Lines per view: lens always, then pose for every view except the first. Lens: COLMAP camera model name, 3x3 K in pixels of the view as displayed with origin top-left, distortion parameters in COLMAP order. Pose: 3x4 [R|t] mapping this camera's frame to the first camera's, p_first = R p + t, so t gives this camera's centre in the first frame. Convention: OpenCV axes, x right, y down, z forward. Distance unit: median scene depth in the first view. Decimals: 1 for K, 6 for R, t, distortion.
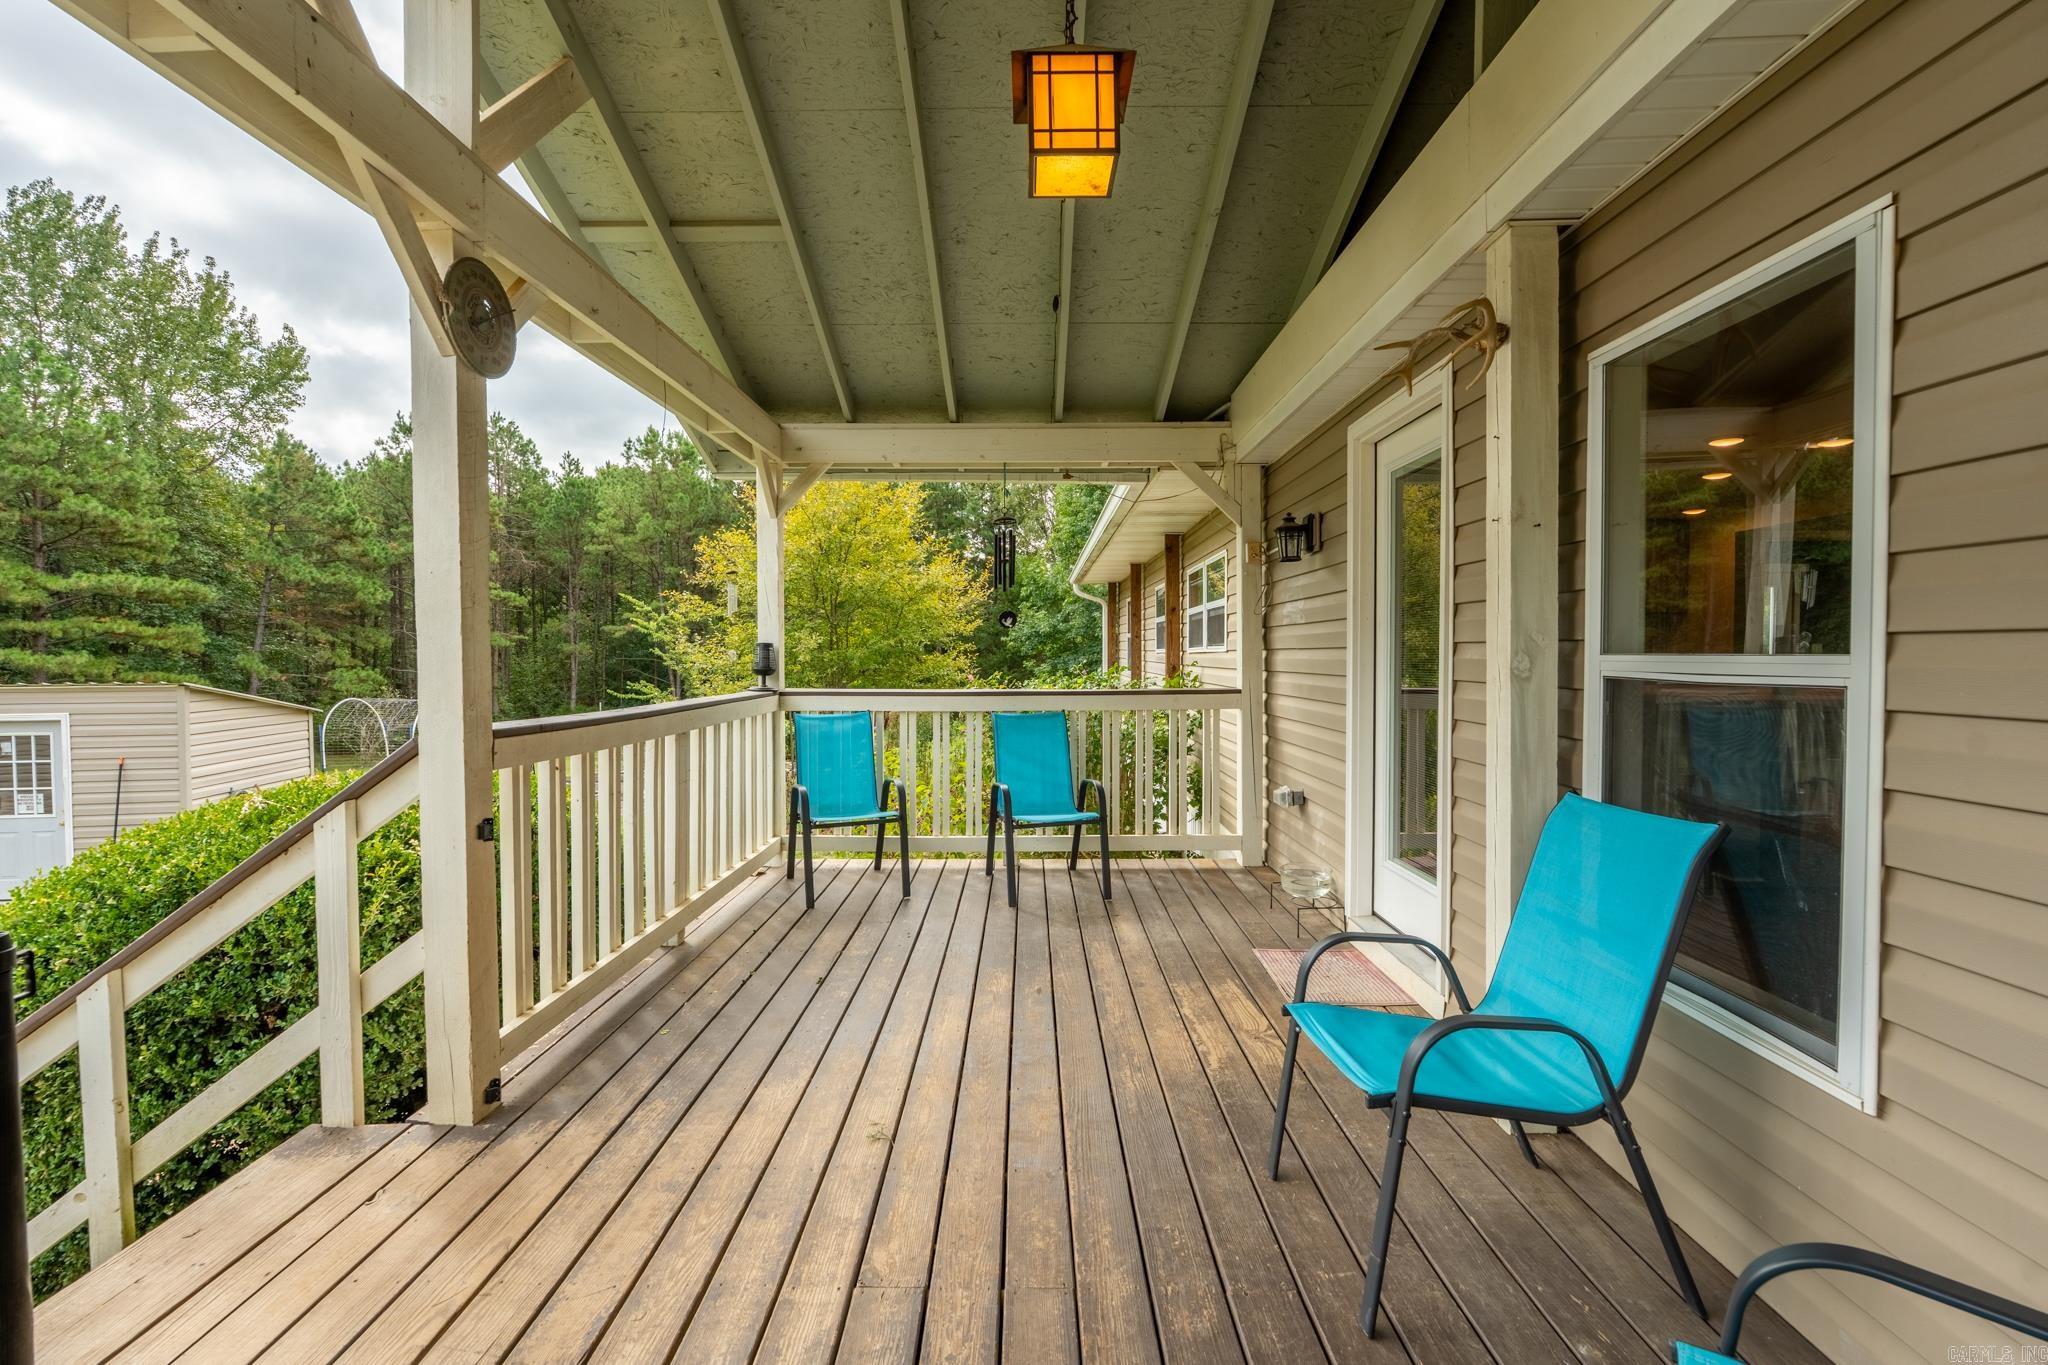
lens RADIAL K [[903.5, 0, 1012.5], [0, 903.5, 677.3], [0, 0, 1]] dist [-0.006382, 0.000389]
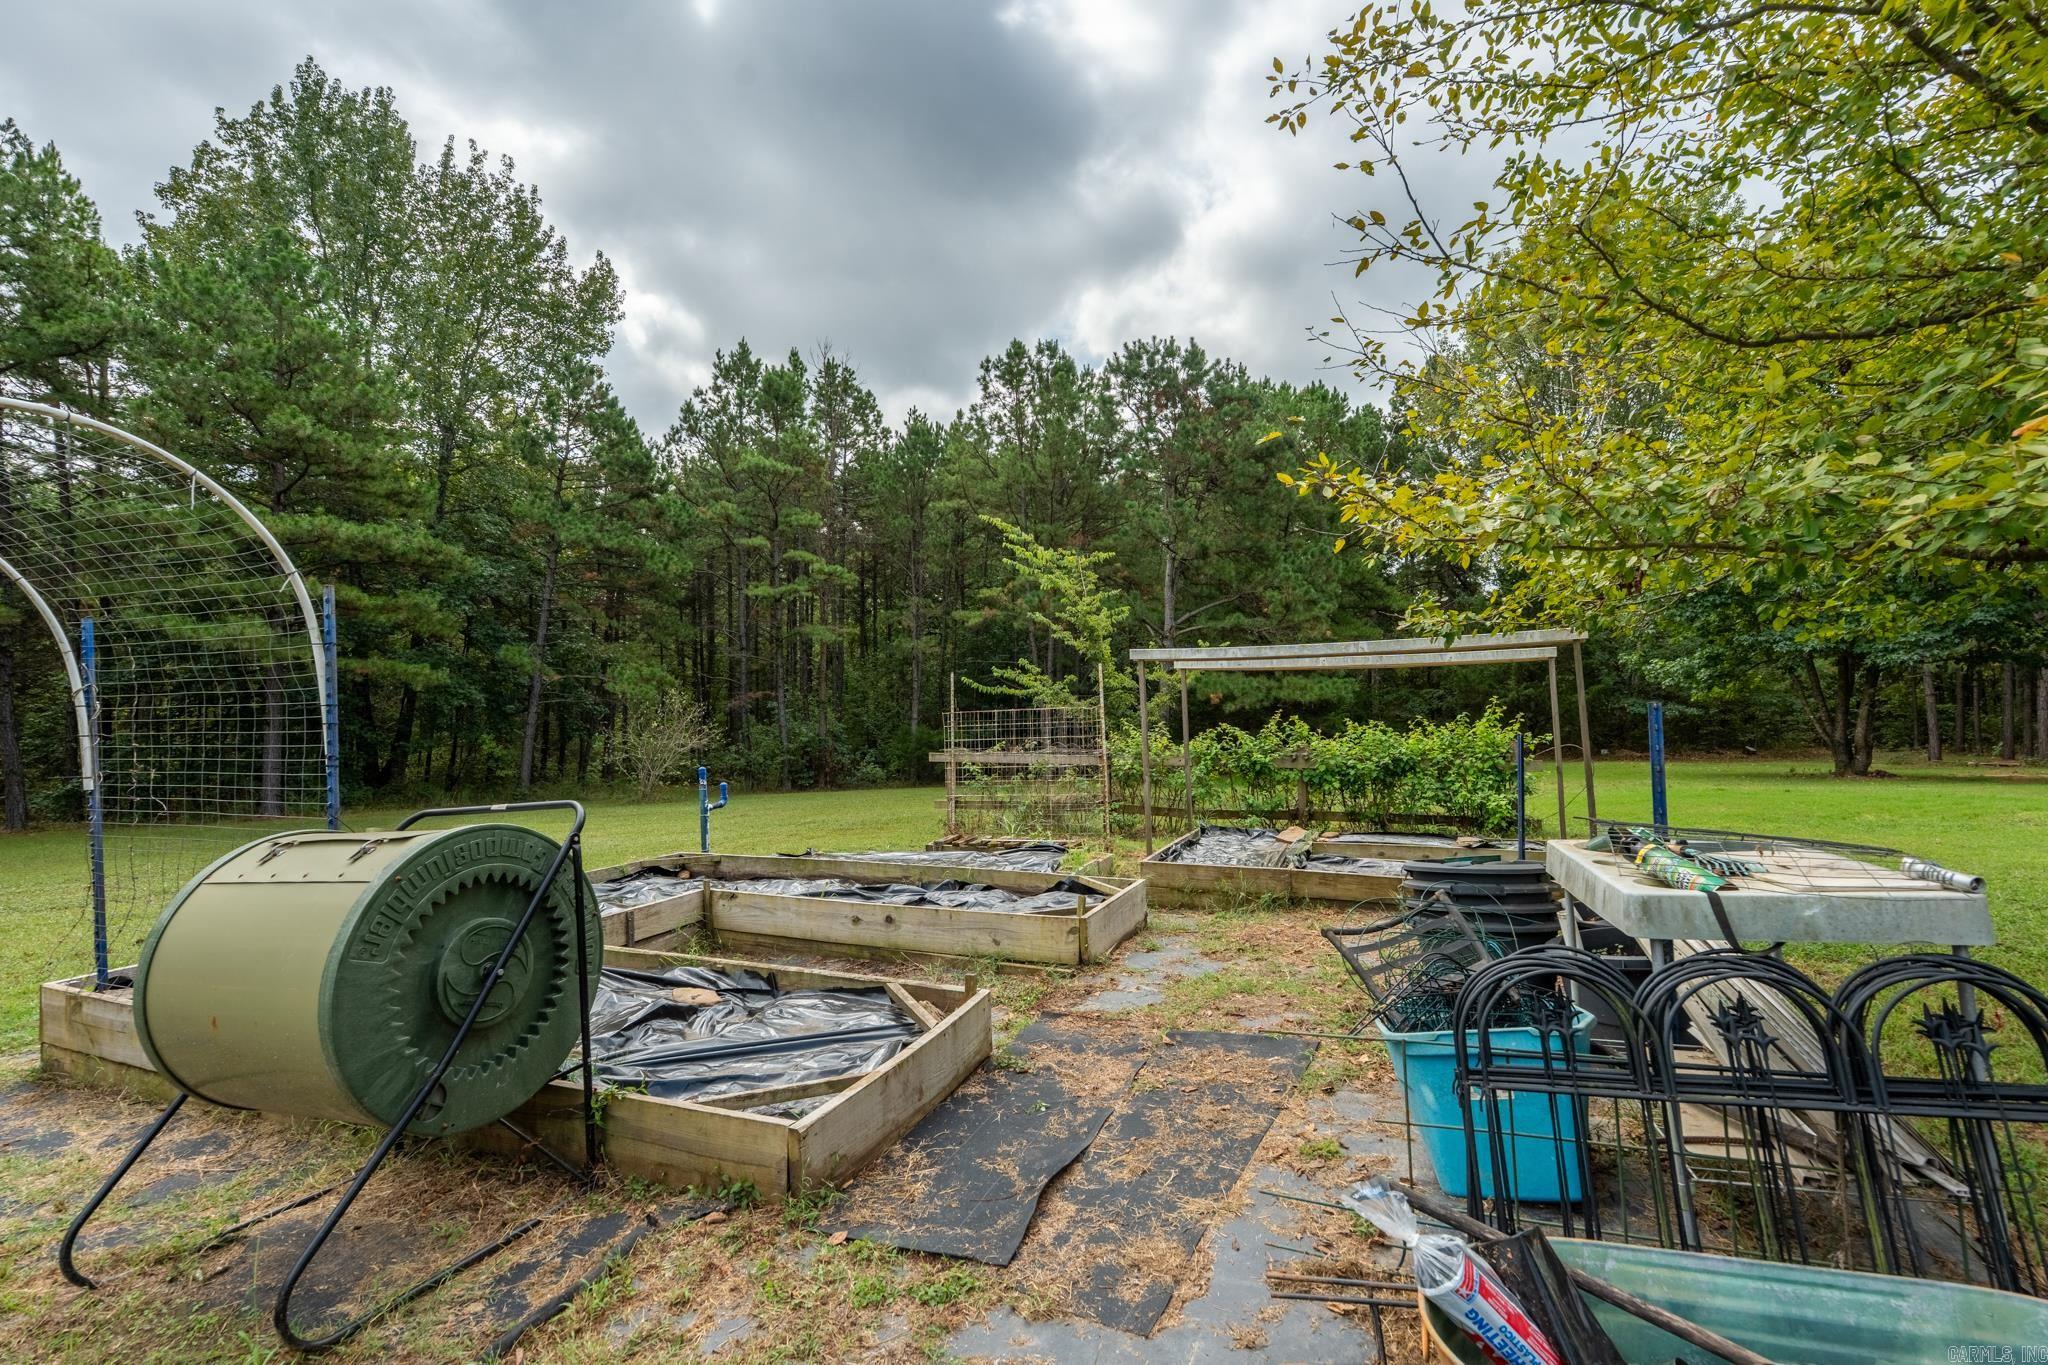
lens RADIAL K [[925.7, 0, 990.8], [0, 925.7, 689.0], [0, 0, 1]] dist [0.000724, 0.000088]
pose [[0.927792, -0.006888, -0.373034, -0.165419], [-0.004529, 0.999548, -0.029721, 0.027770], [0.373070, 0.029265, 0.927342, 0.361023]]
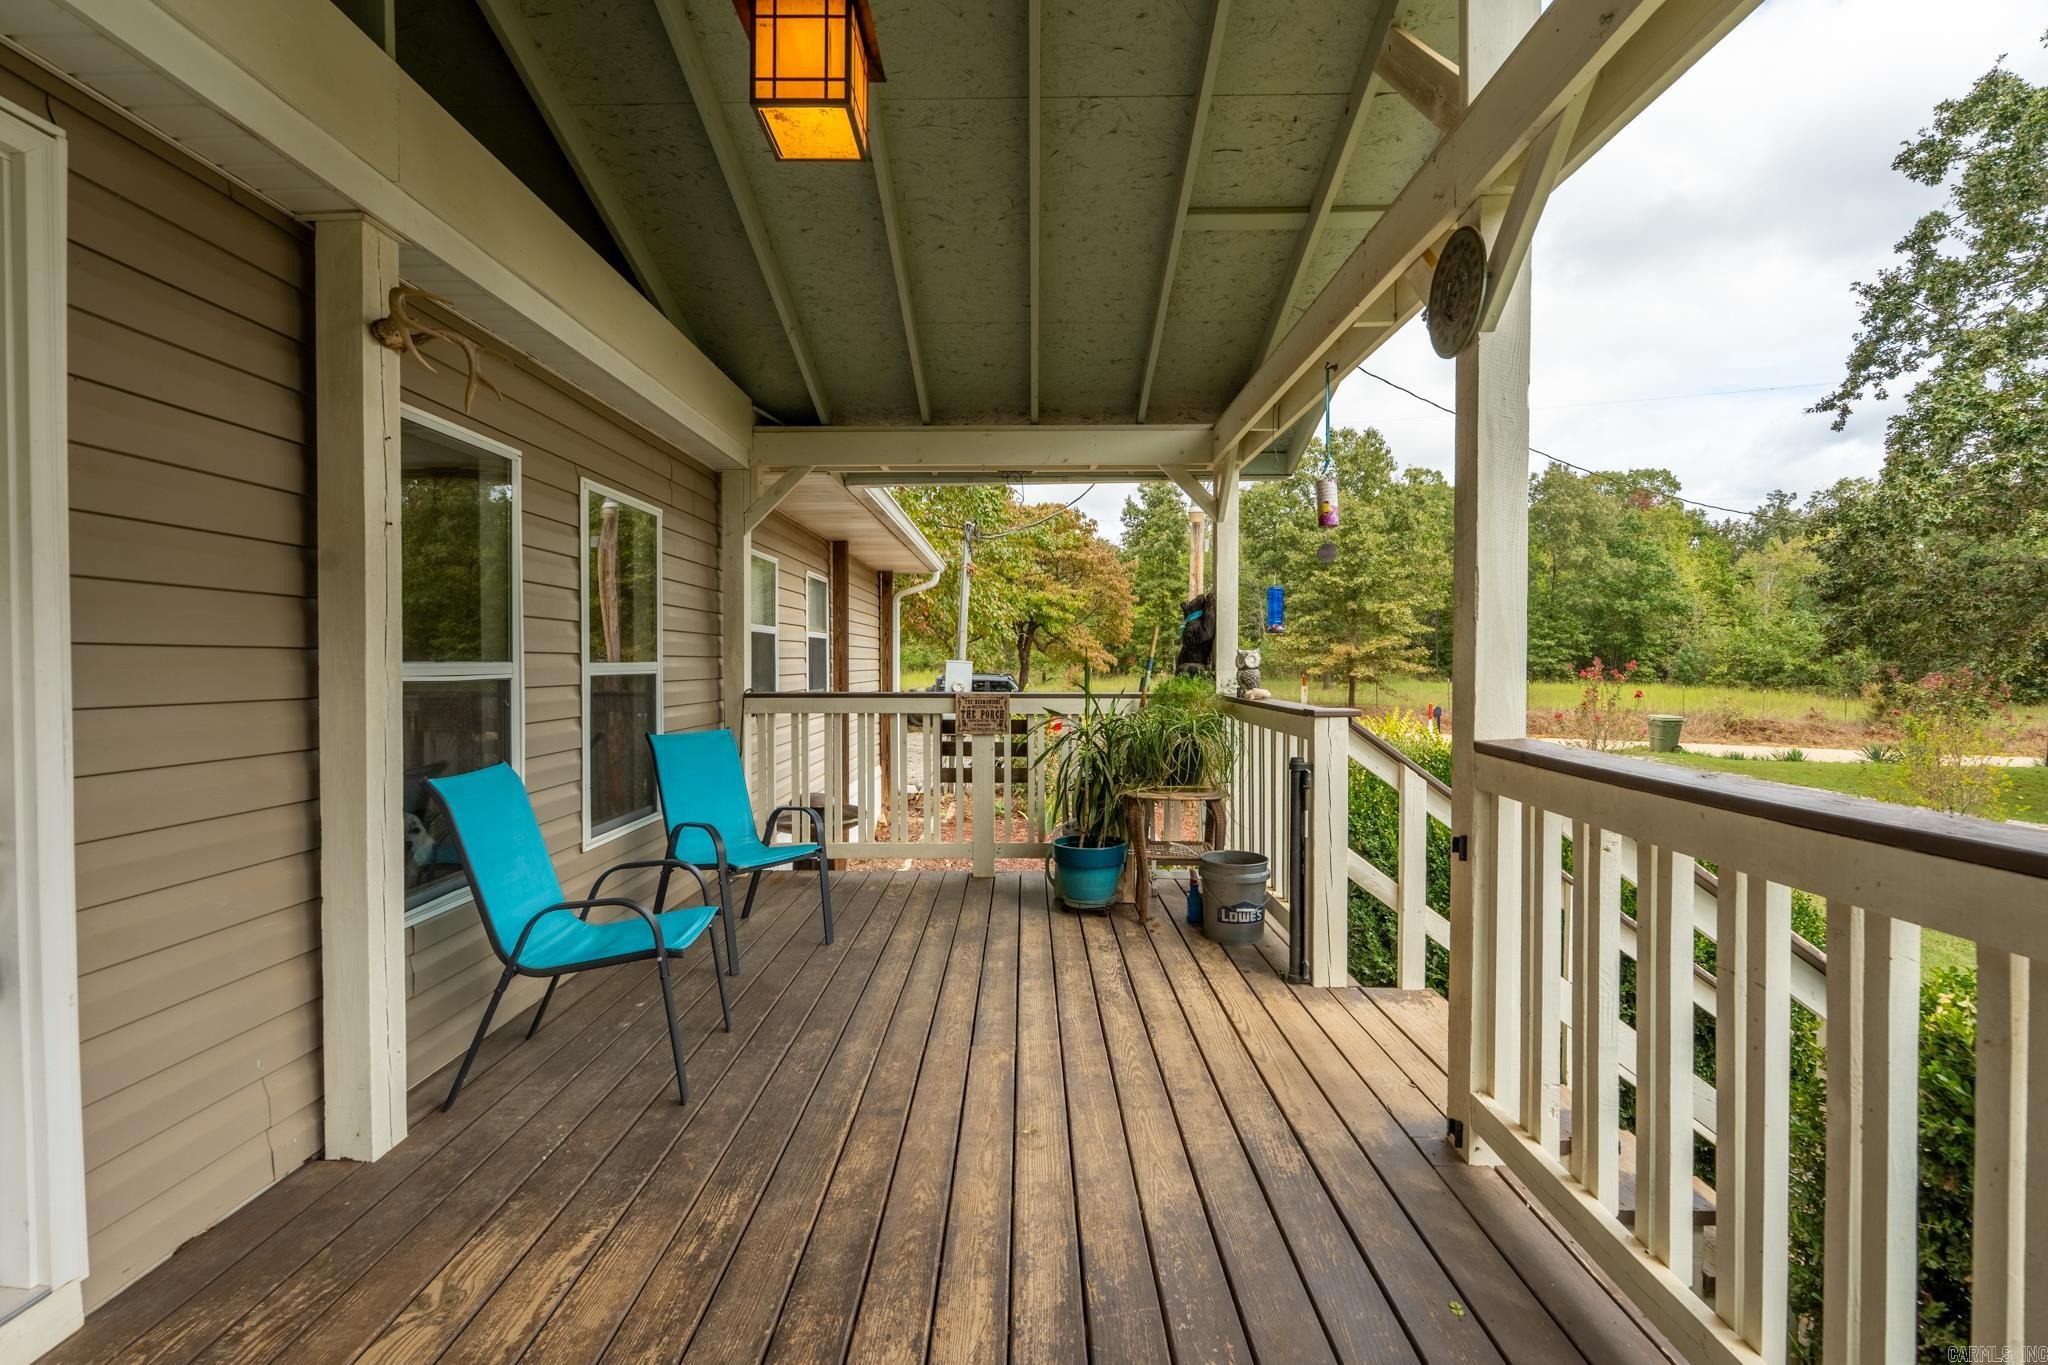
lens RADIAL K [[909.0, 0, 1021.6], [0, 909.0, 675.1], [0, 0, 1]] dist [-0.005299, -0.000405]
pose [[-0.999918, 0.007718, -0.010207, -0.154449], [0.007276, 0.999065, 0.042616, -0.056645], [0.010526, 0.042539, -0.999039, 2.315085]]
